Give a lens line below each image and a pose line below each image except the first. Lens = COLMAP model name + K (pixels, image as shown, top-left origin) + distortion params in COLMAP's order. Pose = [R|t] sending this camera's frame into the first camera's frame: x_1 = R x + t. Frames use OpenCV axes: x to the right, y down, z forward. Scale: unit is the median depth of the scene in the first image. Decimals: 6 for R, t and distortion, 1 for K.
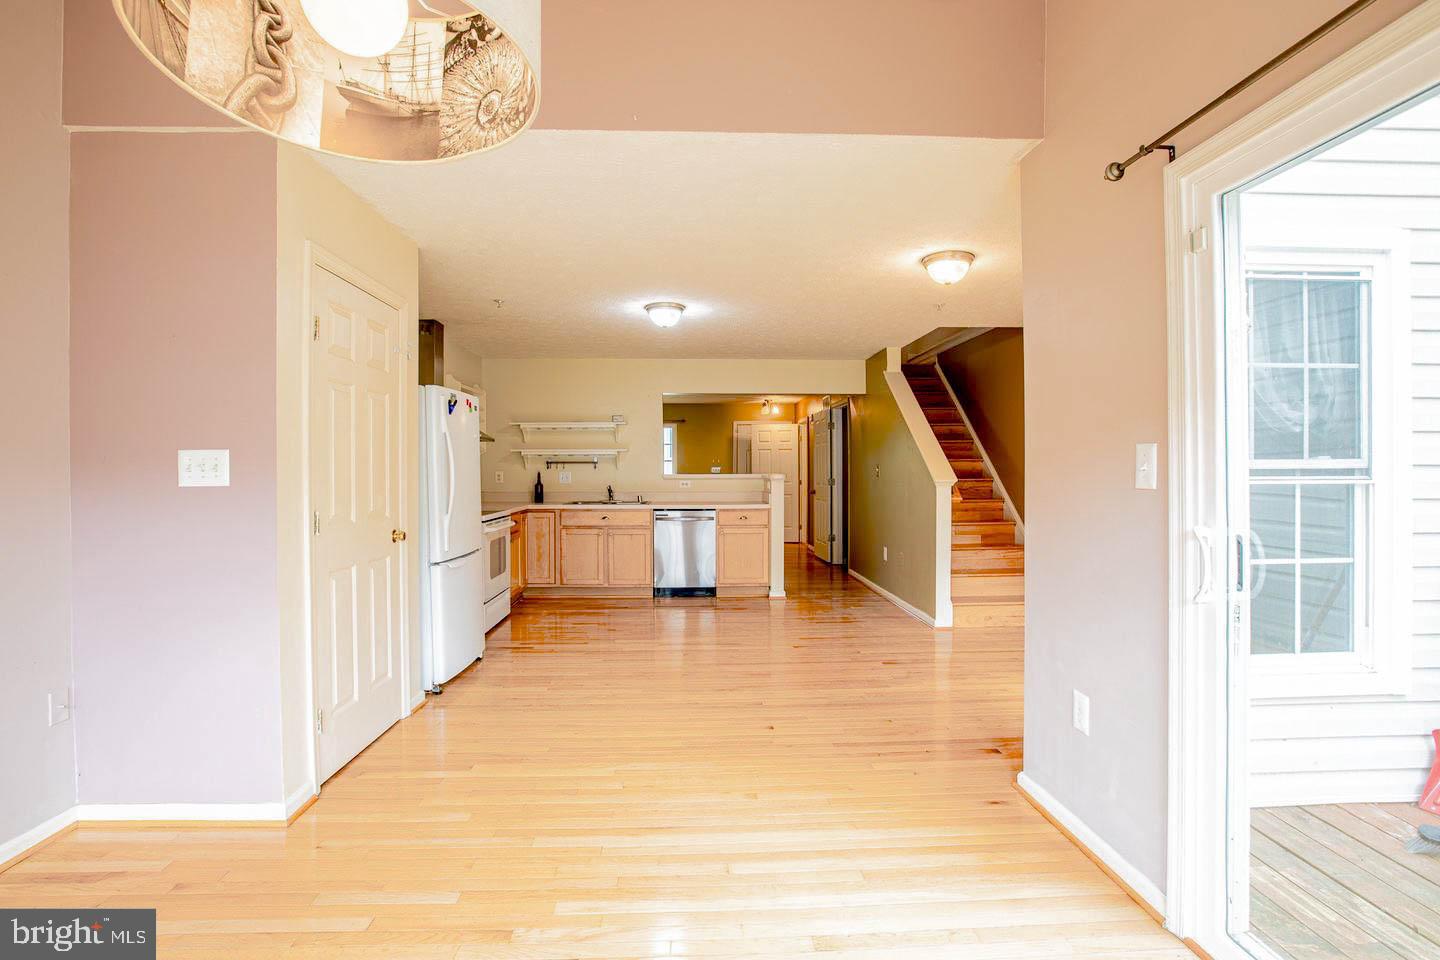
lens RADIAL K [[669.9, 0, 712.3], [0, 669.9, 473.3], [0, 0, 1]] dist [-0.066824, 0.023873]
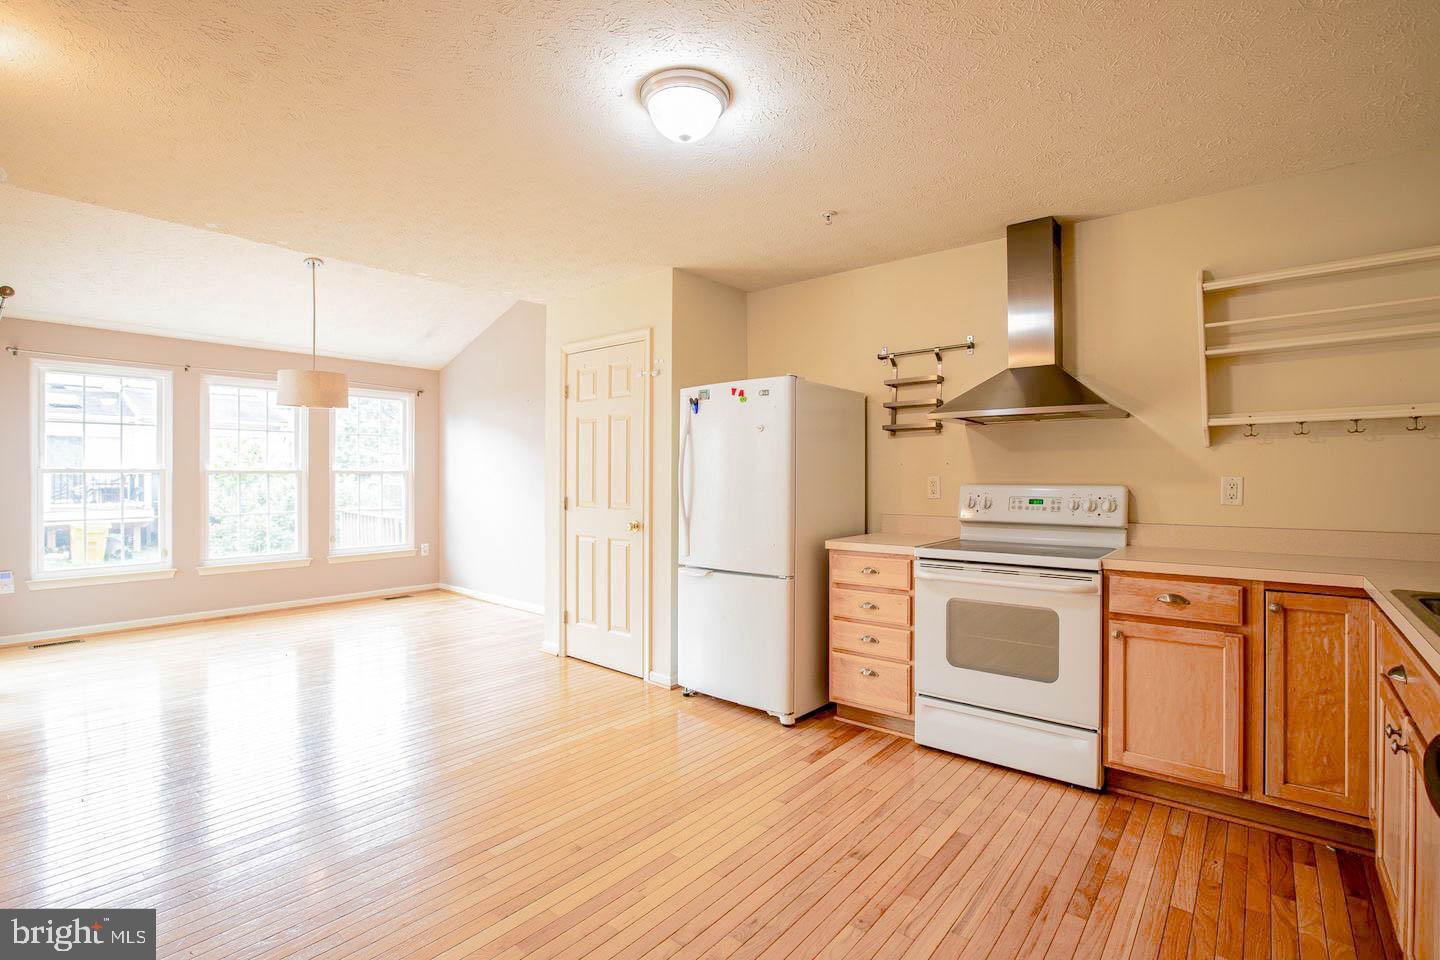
lens RADIAL K [[669.9, 0, 712.3], [0, 669.9, 473.3], [0, 0, 1]] dist [-0.066824, 0.023873]
pose [[-0.681033, 0.001209, -0.732252, 0.223721], [-0.000722, 0.999997, 0.002323, -0.004562], [0.732253, 0.002111, -0.681030, 1.302237]]
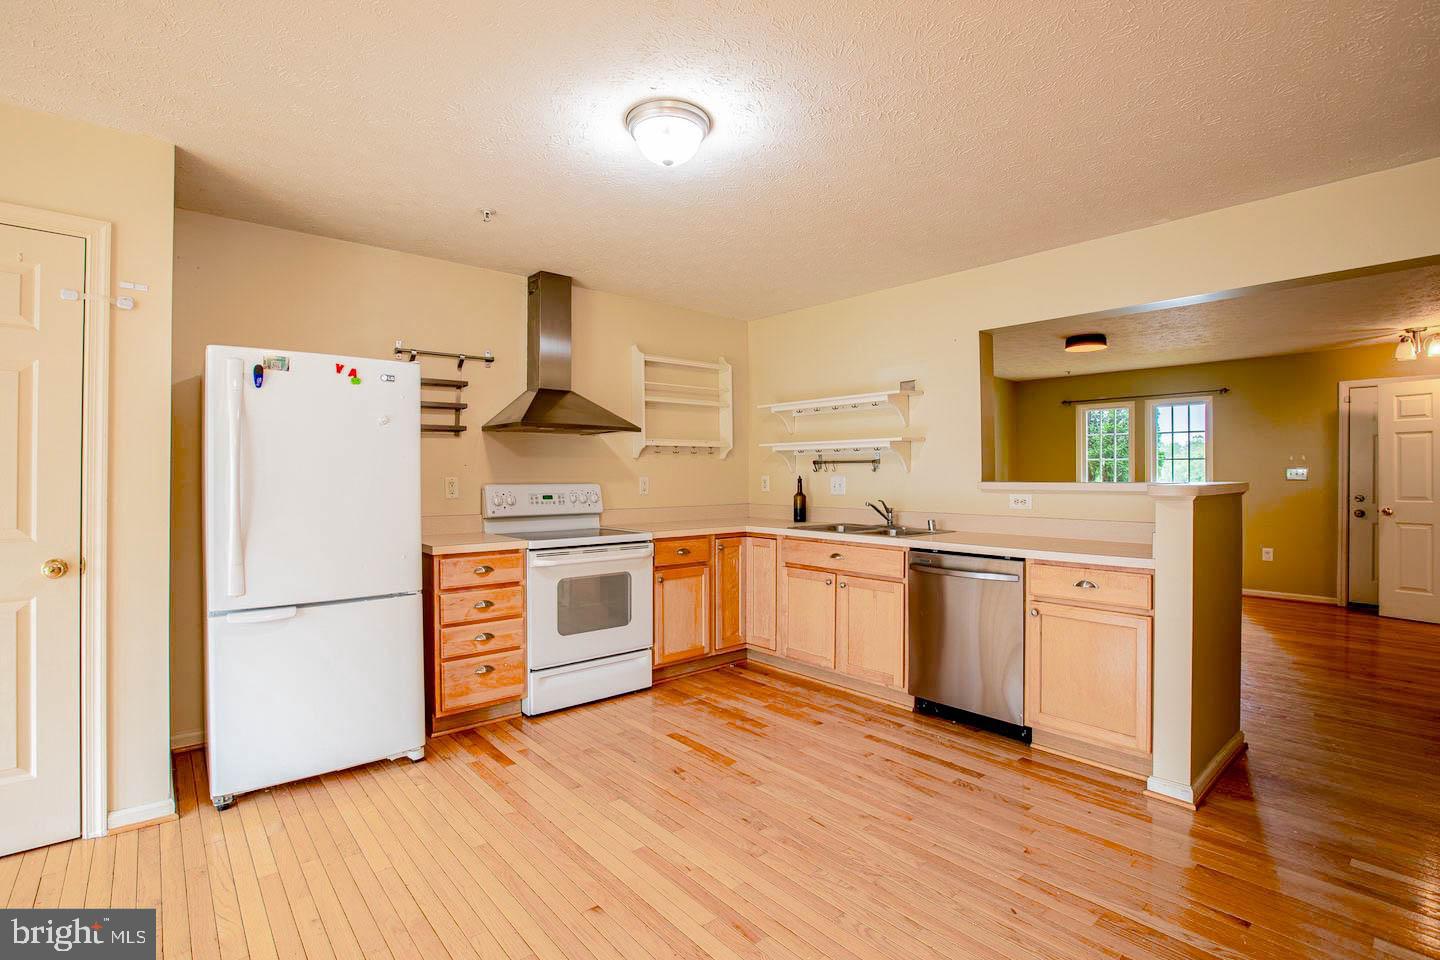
lens RADIAL K [[669.9, 0, 712.3], [0, 669.9, 473.3], [0, 0, 1]] dist [-0.066824, 0.023873]
pose [[0.621937, -0.000093, -0.783067, 0.301946], [-0.004896, 0.999980, -0.004007, -0.002774], [0.783052, 0.006326, 0.621924, 0.740668]]
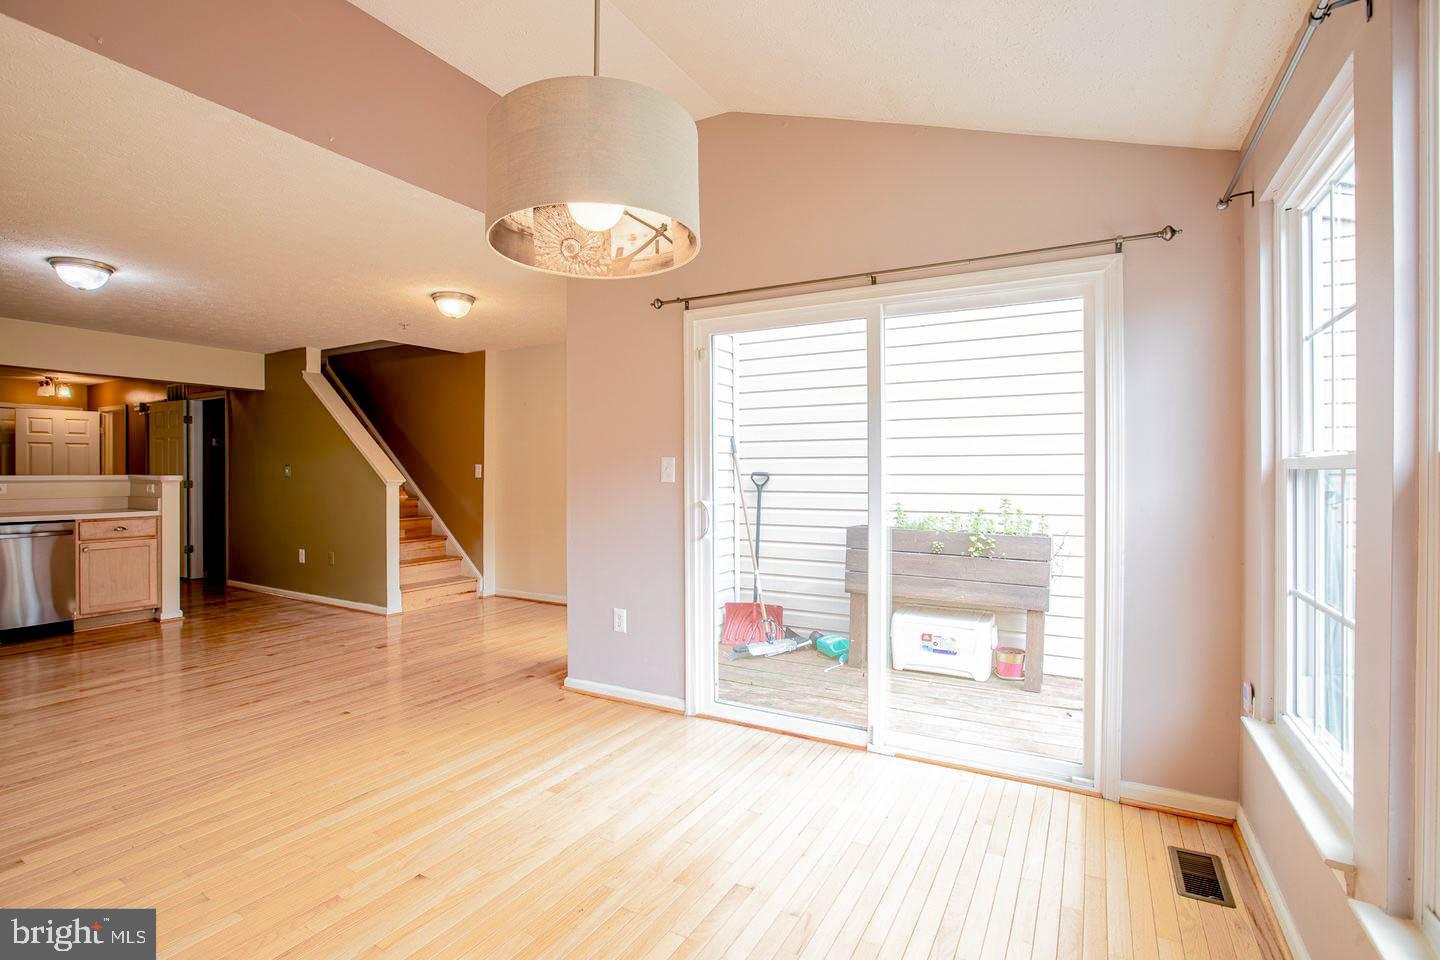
lens RADIAL K [[669.9, 0, 712.3], [0, 669.9, 473.3], [0, 0, 1]] dist [-0.066824, 0.023873]
pose [[0.531280, 0.001918, 0.847194, -0.310615], [0.000062, 0.999997, -0.002302, 0.000929], [-0.847196, 0.001275, 0.531279, -0.035349]]
